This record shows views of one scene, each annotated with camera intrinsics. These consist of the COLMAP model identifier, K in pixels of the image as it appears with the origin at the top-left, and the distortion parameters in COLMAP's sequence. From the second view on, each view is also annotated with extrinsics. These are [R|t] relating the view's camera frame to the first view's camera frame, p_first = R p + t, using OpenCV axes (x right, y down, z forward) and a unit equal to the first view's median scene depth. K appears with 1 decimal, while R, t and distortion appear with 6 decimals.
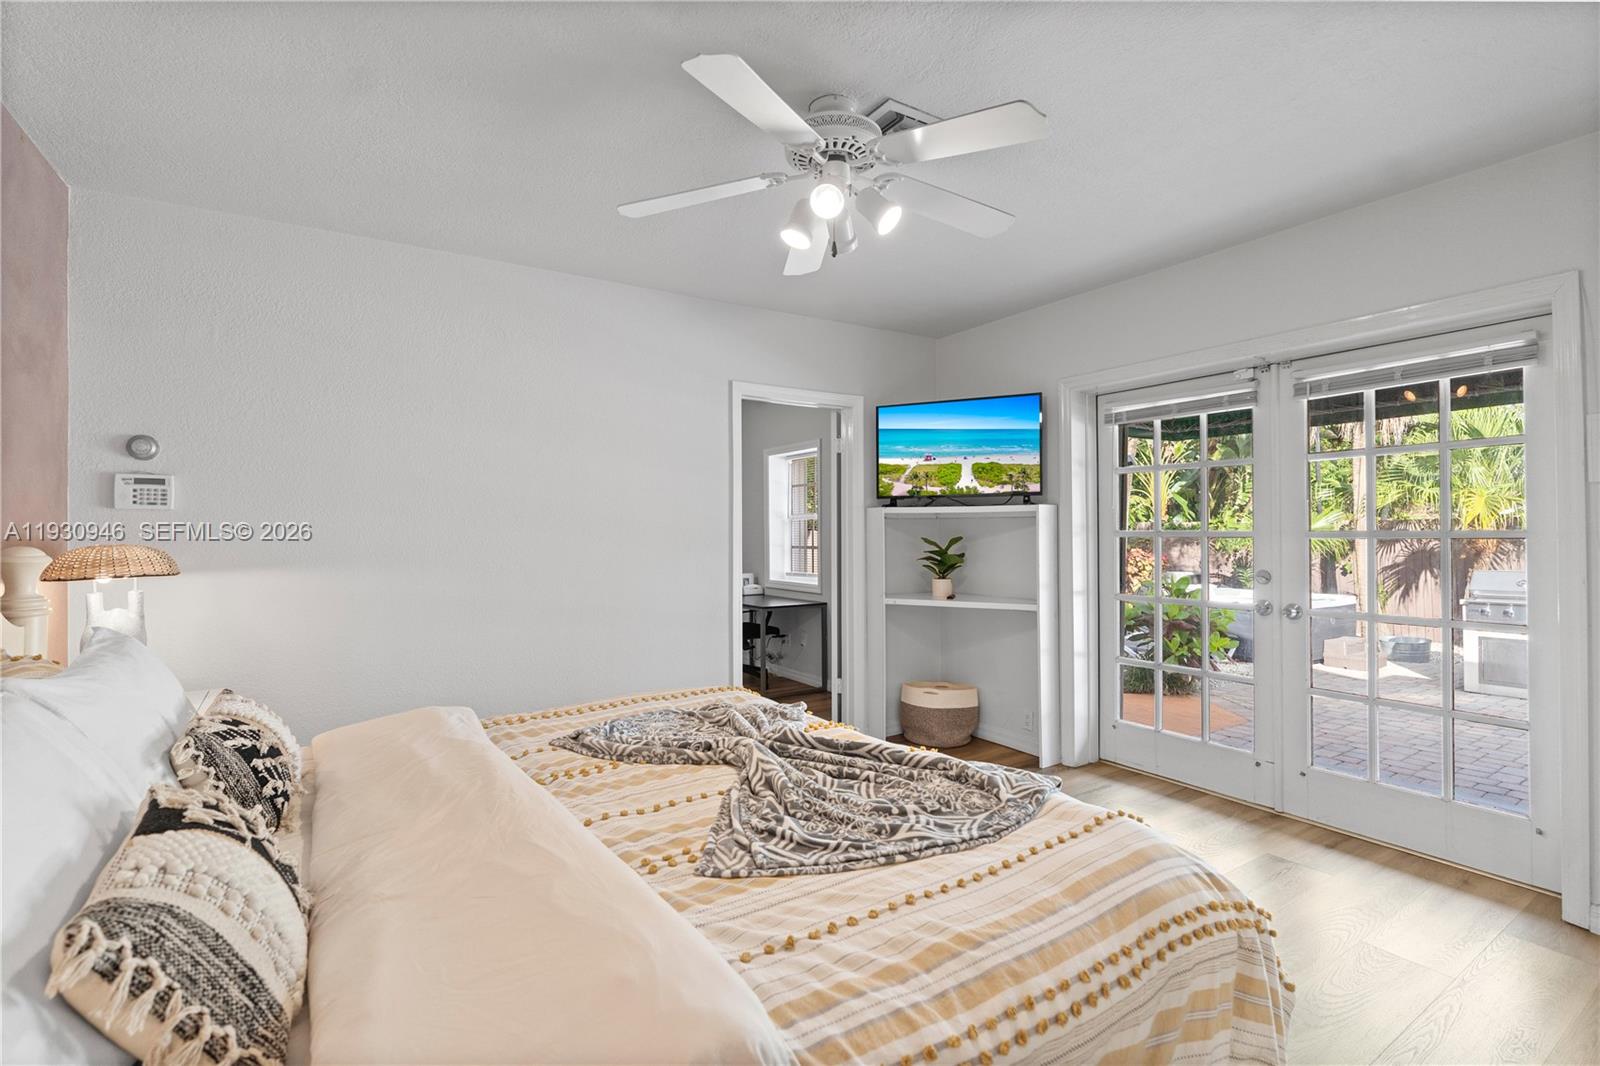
lens RADIAL K [[728.5, 0, 791.1], [0, 728.5, 531.3], [0, 0, 1]] dist [-0.009171, 0.002971]
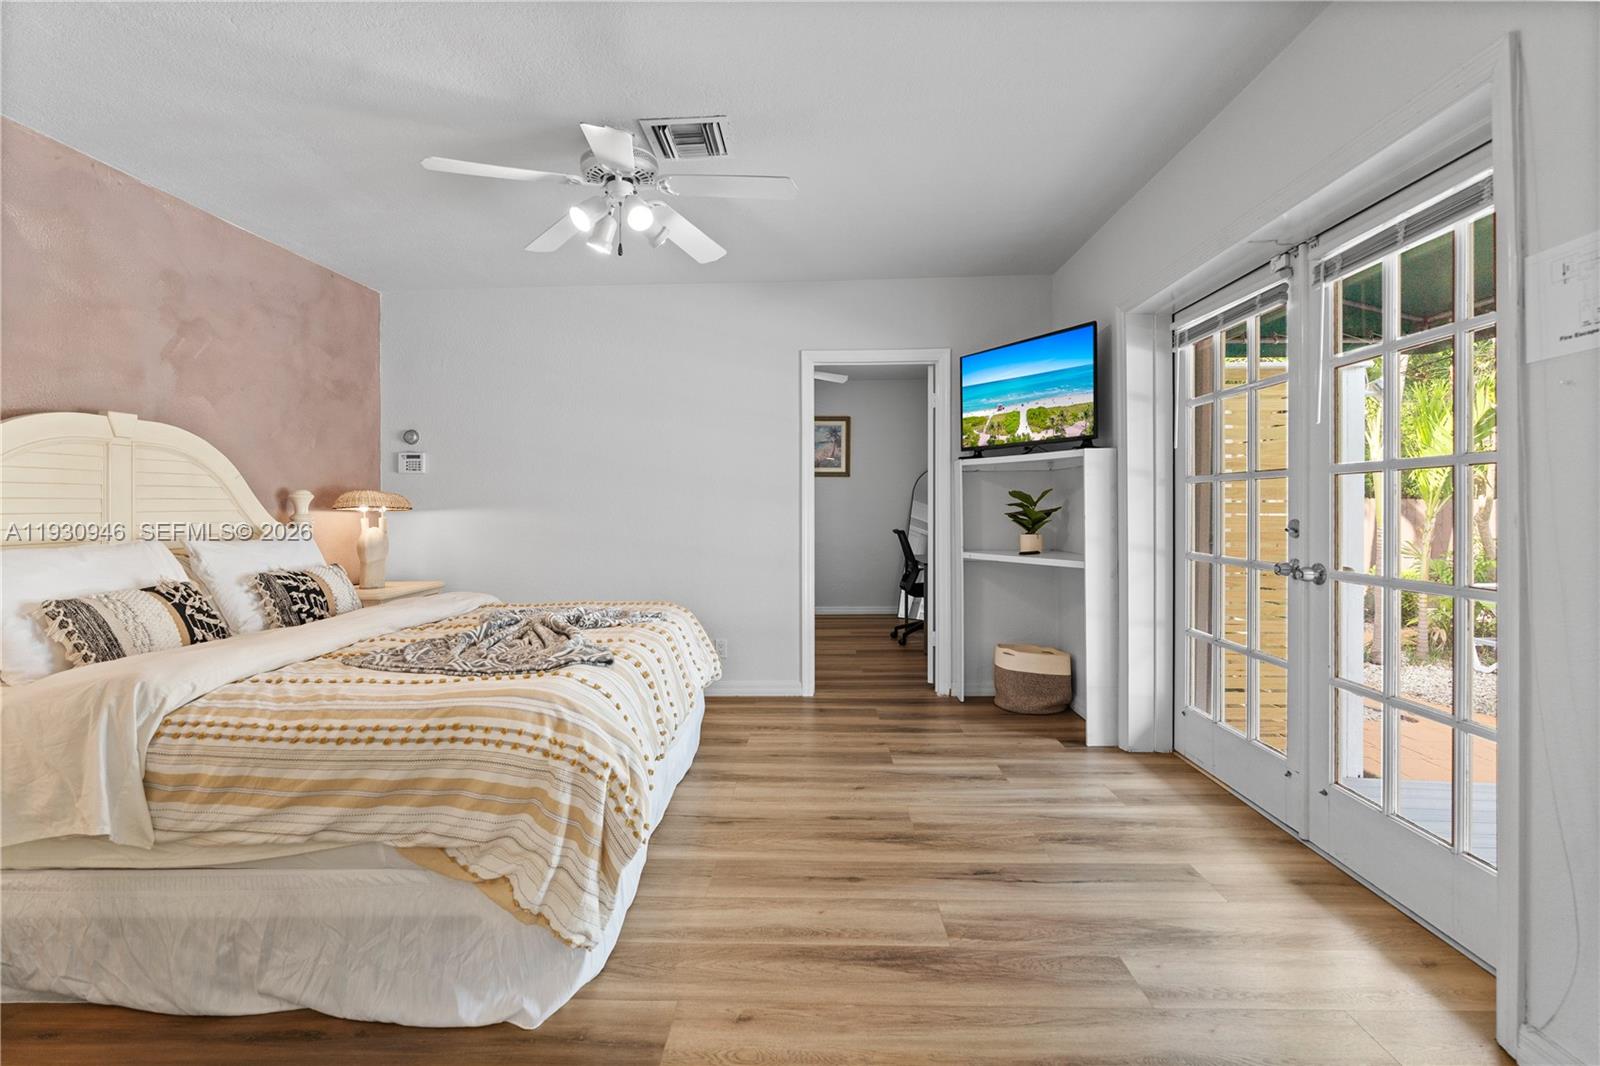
lens RADIAL K [[728.5, 0, 773.0], [0, 728.5, 502.5], [0, 0, 1]] dist [-0.009171, 0.002971]
pose [[0.820640, -0.002298, -0.571441, 0.527656], [0.001227, 0.999997, -0.002260, 0.029607], [0.571444, 0.001154, 0.820640, 0.050393]]
